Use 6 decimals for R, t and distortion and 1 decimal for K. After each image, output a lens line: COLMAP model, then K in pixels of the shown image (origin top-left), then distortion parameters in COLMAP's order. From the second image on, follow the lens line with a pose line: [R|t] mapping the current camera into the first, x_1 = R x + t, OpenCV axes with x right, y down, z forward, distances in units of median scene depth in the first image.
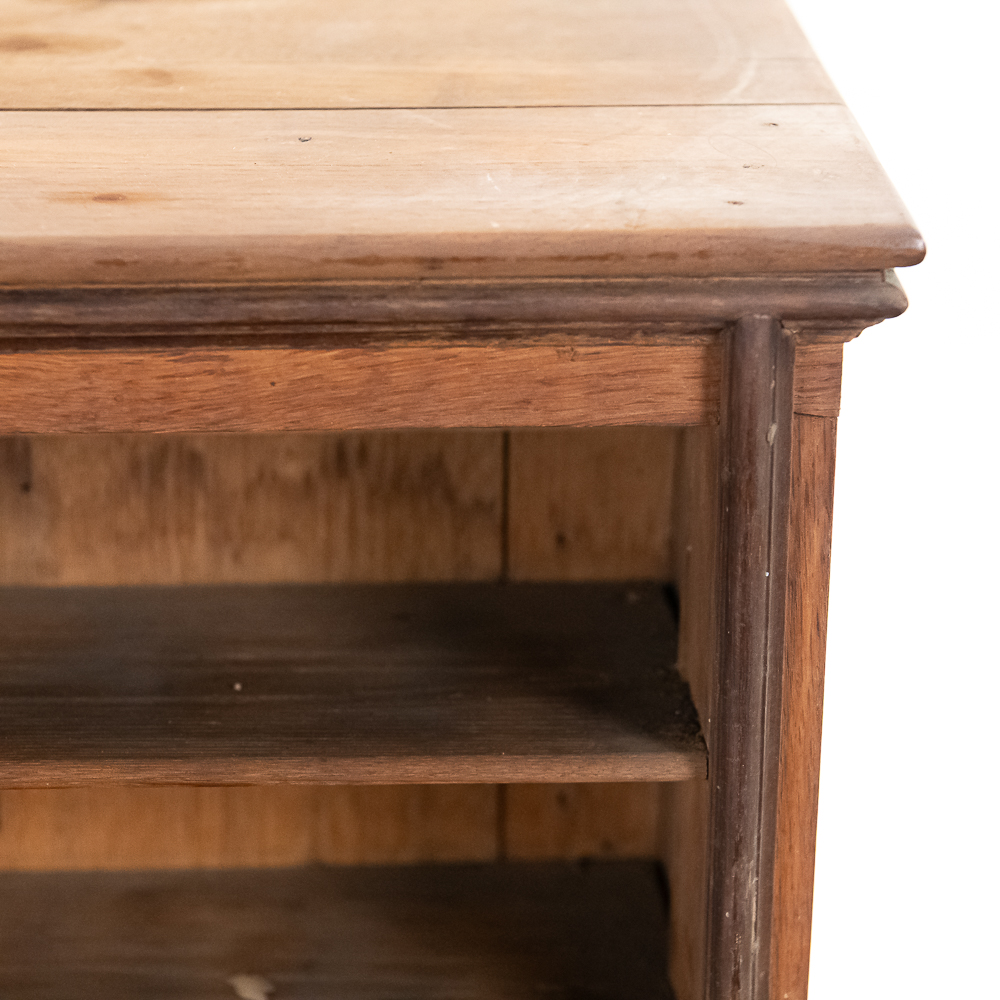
lens RADIAL K [[2911.4, 0, 500.0], [0, 2911.4, 500.0], [0, 0, 1]] dist [-0.042226, 0.214421]
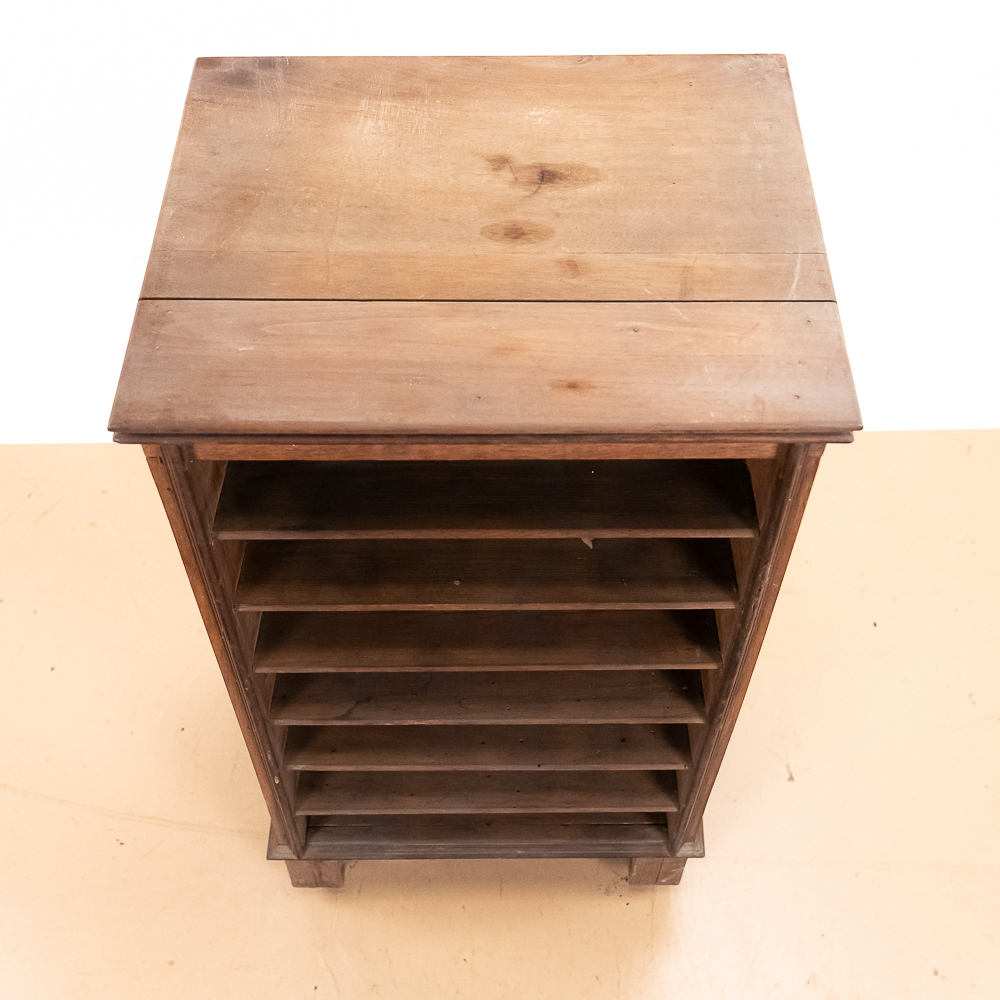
lens RADIAL K [[1287.8, 0, 500.0], [0, 1287.8, 500.0], [0, 0, 1]] dist [0.011050, 0.021293]
pose [[0.999204, 0.028153, -0.028276, -0.166240], [-0.009567, 0.857009, 0.515213, -0.651155], [0.038737, -0.514532, 0.856596, -0.128137]]
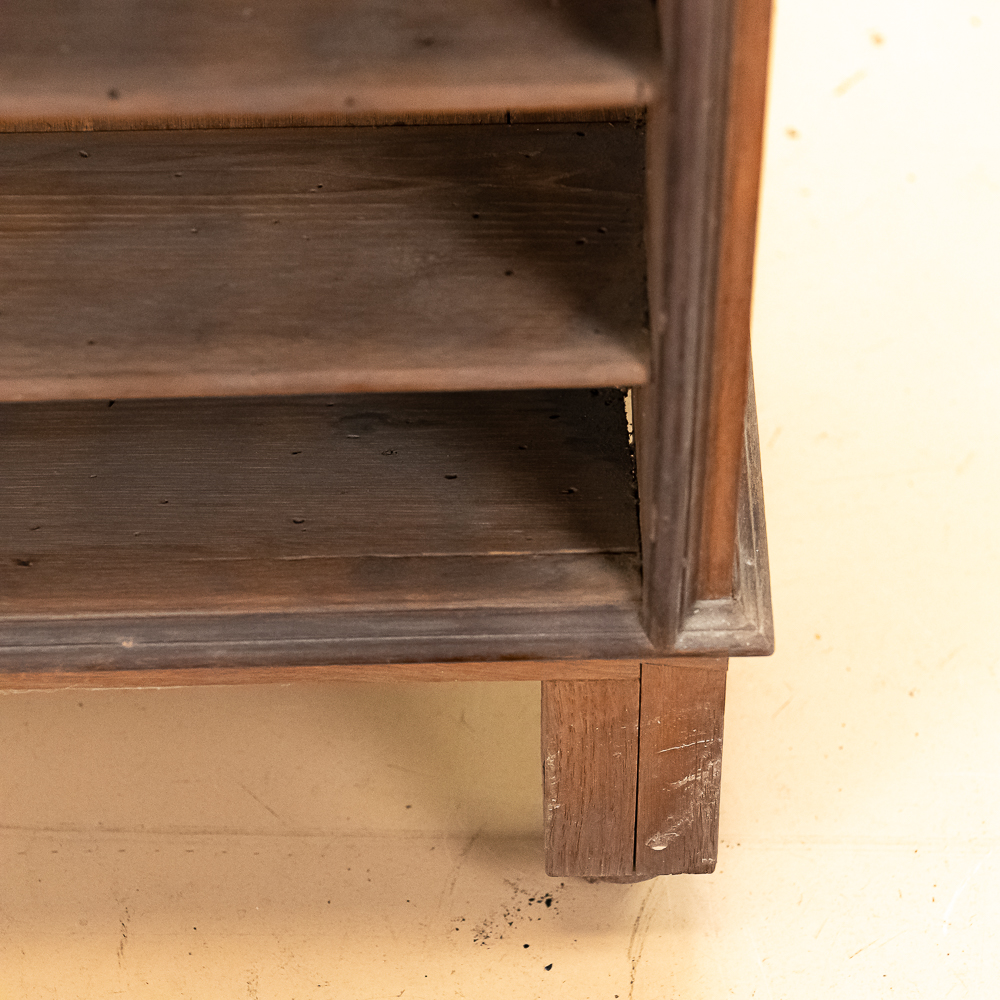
lens RADIAL K [[2911.4, 0, 500.0], [0, 2911.4, 500.0], [0, 0, 1]] dist [-0.042226, 0.214421]
pose [[0.999292, 0.002257, -0.037561, 0.046450], [0.010702, 0.939922, 0.341222, 0.389292], [0.036074, -0.341382, 0.939232, 0.124549]]
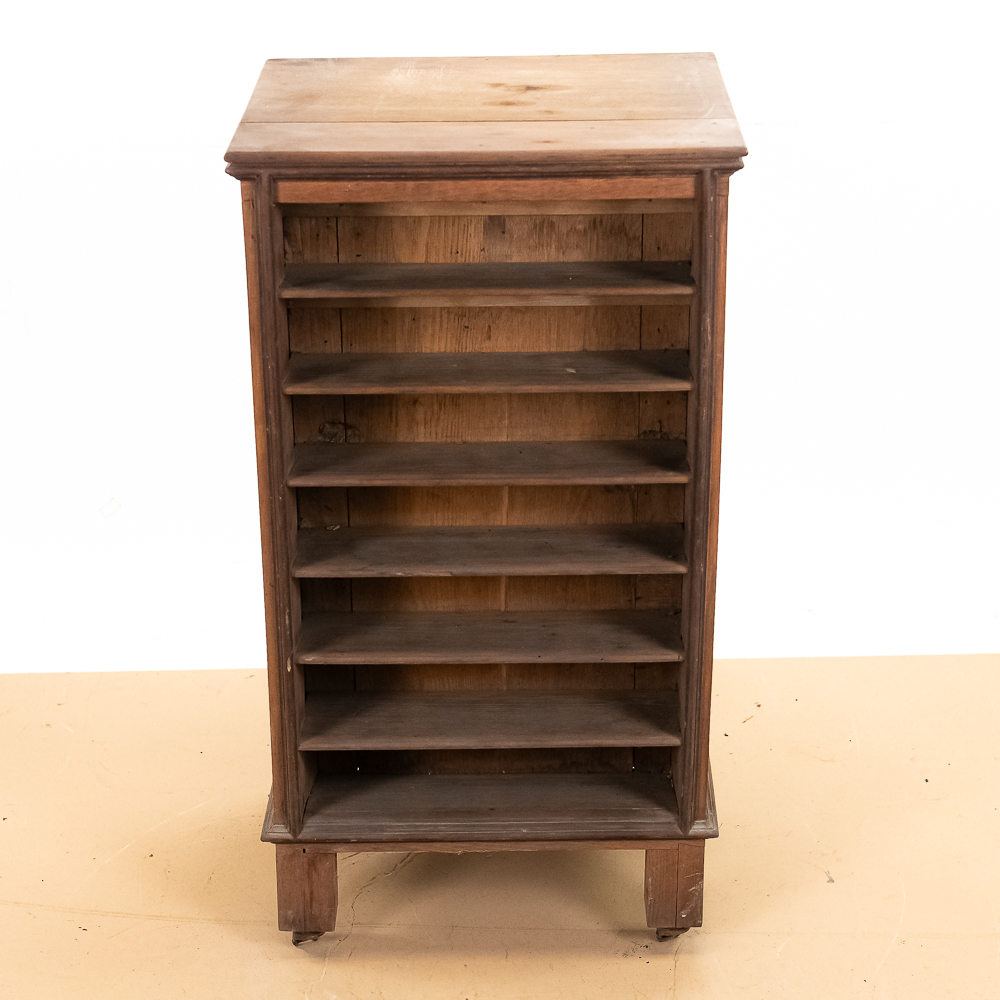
lens RADIAL K [[2283.4, 0, 500.0], [0, 2283.4, 500.0], [0, 0, 1]] dist [0.041042, 0.054562]
pose [[0.998920, 0.001103, -0.046448, -0.051496], [-0.000255, 0.999833, 0.018250, 0.333871], [0.046460, -0.018218, 0.998754, -2.170313]]
